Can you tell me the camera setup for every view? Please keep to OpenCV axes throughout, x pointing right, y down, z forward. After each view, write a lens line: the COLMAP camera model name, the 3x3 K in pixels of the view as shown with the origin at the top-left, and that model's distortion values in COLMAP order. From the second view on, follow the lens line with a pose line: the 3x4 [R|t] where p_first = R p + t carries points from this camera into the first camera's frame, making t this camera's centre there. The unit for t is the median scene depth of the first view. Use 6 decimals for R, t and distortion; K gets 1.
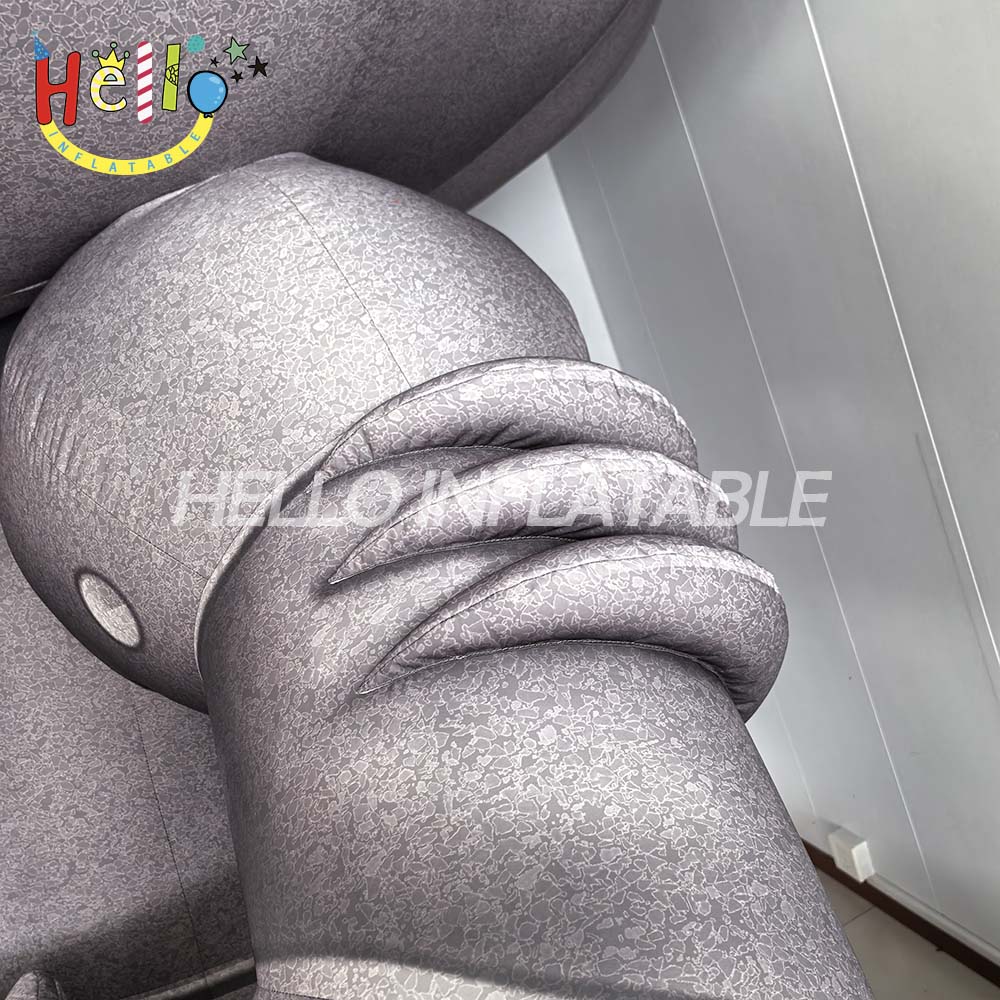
lens RADIAL K [[1076.6, 0, 488.7], [0, 1076.6, 500.8], [0, 0, 1]] dist [0.045820, -0.059891]
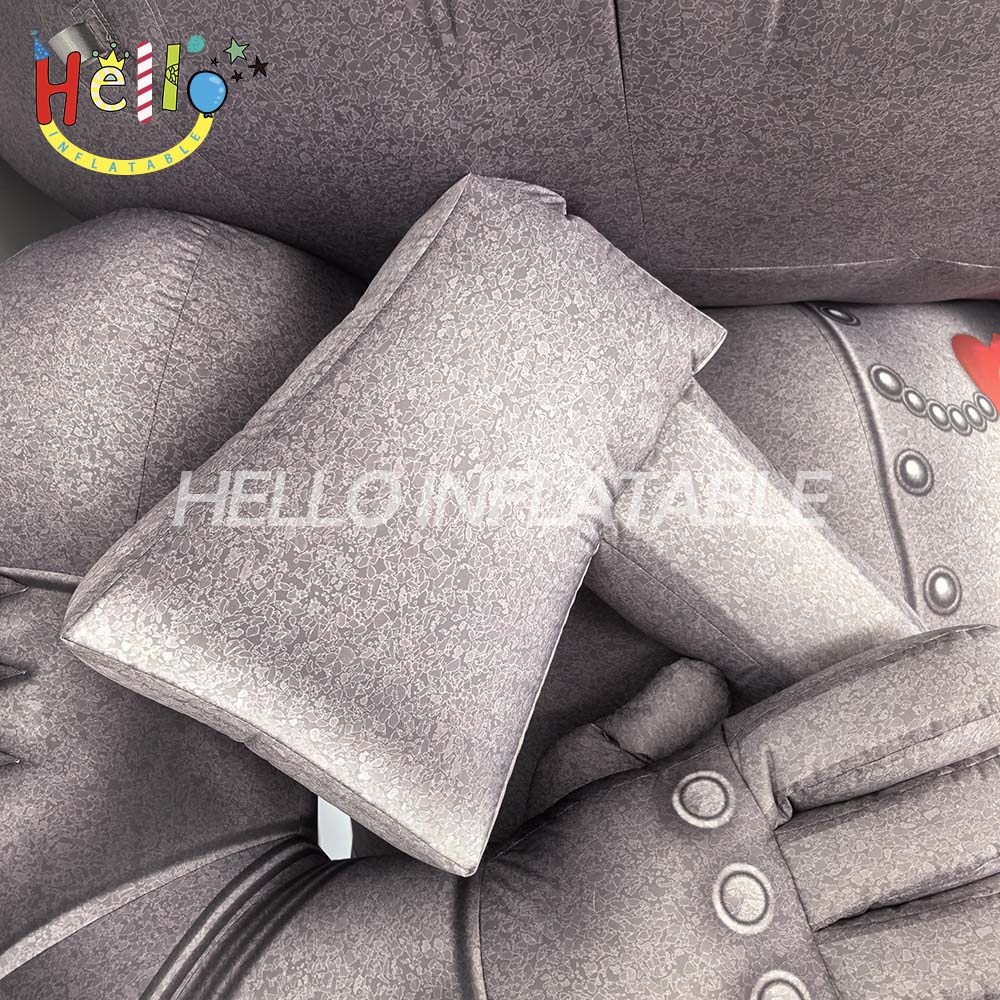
lens RADIAL K [[1076.6, 0, 488.7], [0, 1076.6, 500.8], [0, 0, 1]] dist [0.045820, -0.059891]
pose [[0.725293, -0.685480, 0.063770, 0.003000], [0.596054, 0.671612, 0.440065, -0.171265], [-0.344485, -0.281166, 0.895699, -0.314482]]
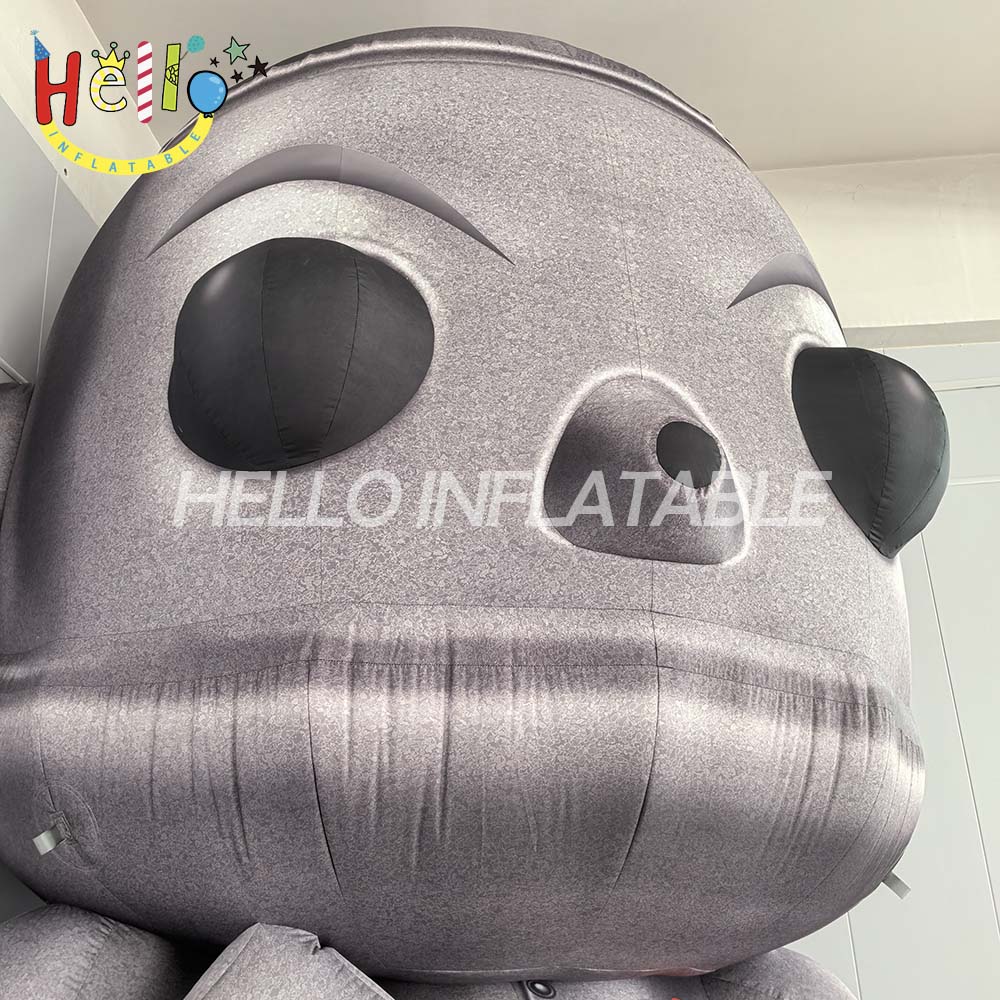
lens RADIAL K [[1076.6, 0, 488.7], [0, 1076.6, 500.8], [0, 0, 1]] dist [0.045820, -0.059891]
pose [[0.750480, -0.548379, 0.368865, 0.367285], [0.558491, 0.824648, 0.089689, -0.556966], [-0.353367, 0.138698, 0.925146, -1.470236]]
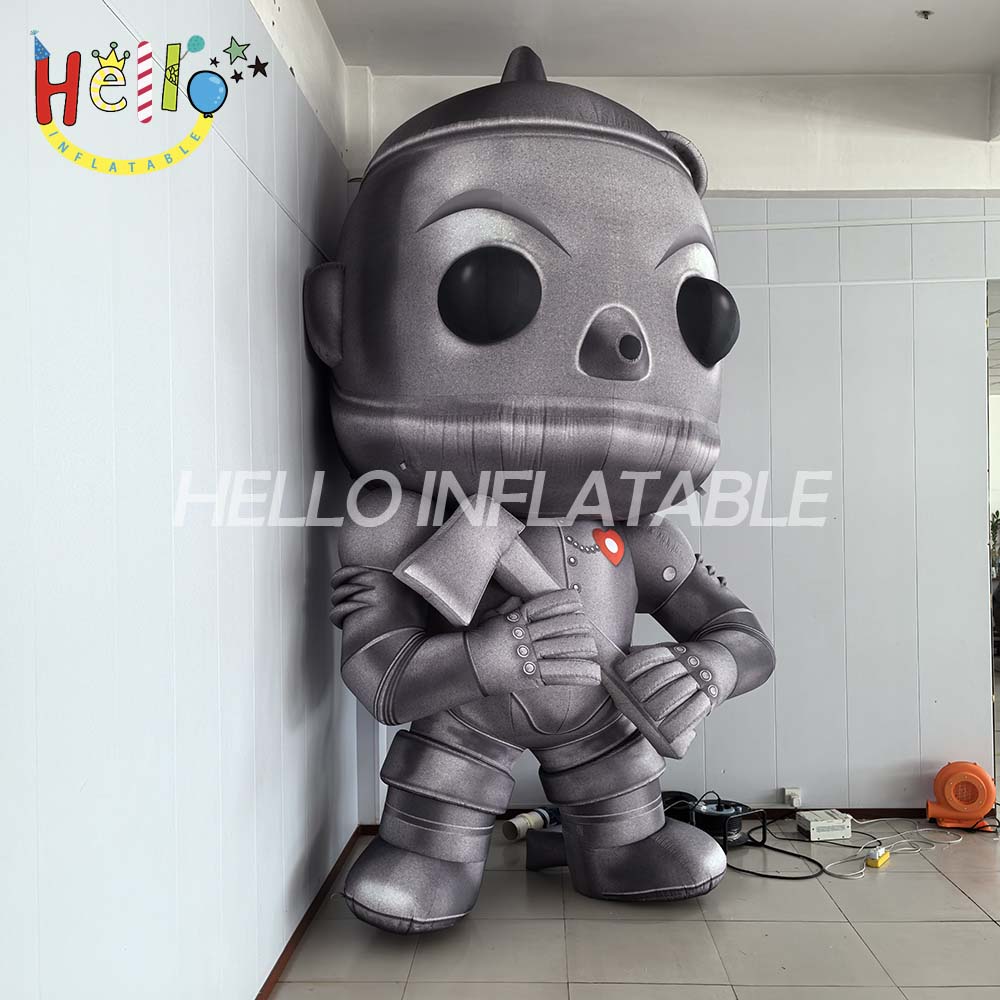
lens RADIAL K [[1051.8, 0, 502.4], [0, 1051.8, 505.9], [0, 0, 1]] dist [0.217373, -0.336837]
pose [[0.760921, -0.617900, 0.197986, -0.954219], [0.518111, 0.762314, 0.387864, -2.441634], [-0.390589, -0.192555, 0.900202, -5.388738]]
